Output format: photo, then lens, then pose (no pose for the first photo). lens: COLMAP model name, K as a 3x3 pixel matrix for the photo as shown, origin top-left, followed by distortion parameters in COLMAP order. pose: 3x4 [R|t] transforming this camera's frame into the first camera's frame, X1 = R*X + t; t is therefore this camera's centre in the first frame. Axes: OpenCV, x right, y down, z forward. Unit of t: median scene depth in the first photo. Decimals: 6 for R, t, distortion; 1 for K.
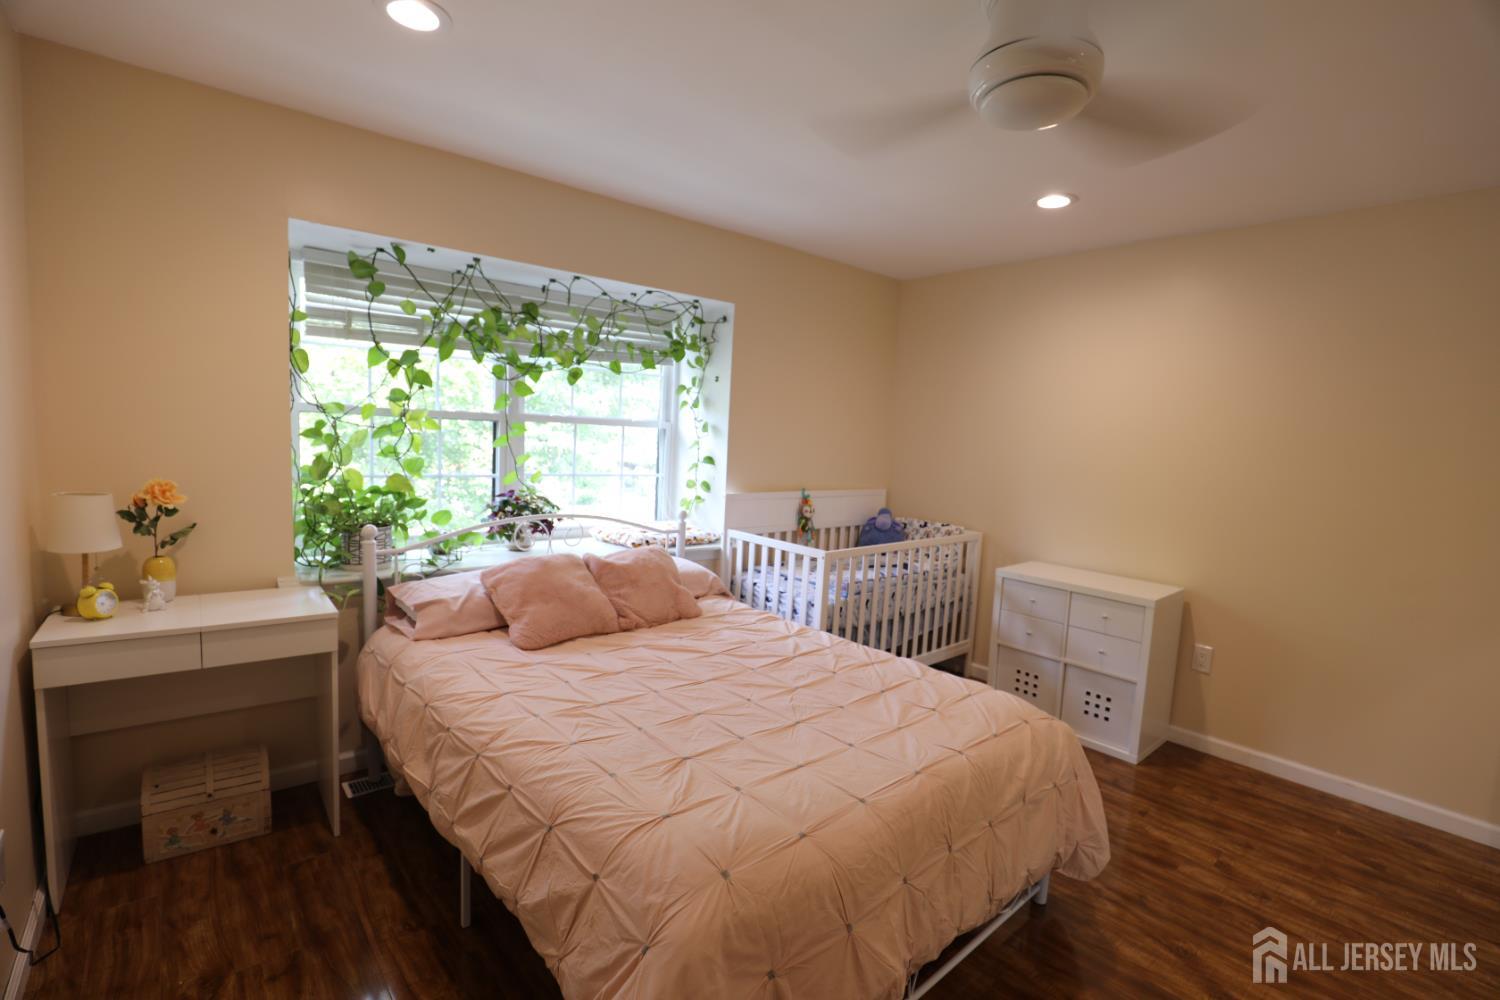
lens RADIAL K [[687.5, 0, 750.0], [0, 687.5, 500.0], [0, 0, 1]] dist [-0.028720, 0.000222]
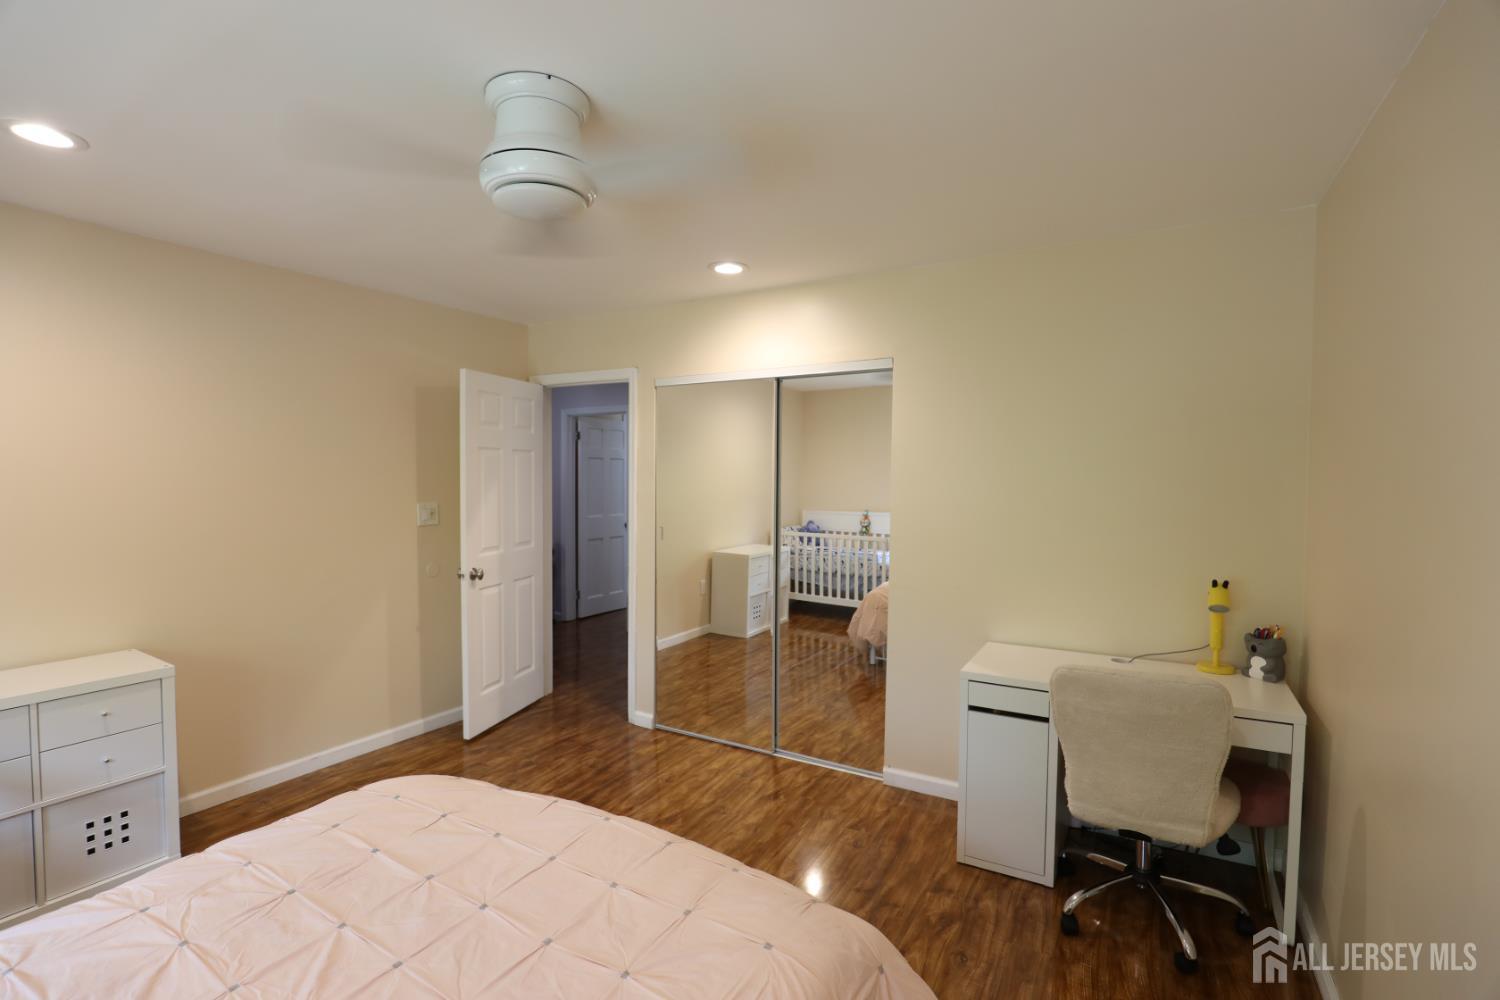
lens RADIAL K [[687.5, 0, 750.0], [0, 687.5, 500.0], [0, 0, 1]] dist [-0.028720, 0.000222]
pose [[-0.339277, -0.086080, 0.936740, -0.458171], [0.070048, 0.990728, 0.116412, -0.114684], [-0.938075, 0.105113, -0.330101, 0.642909]]
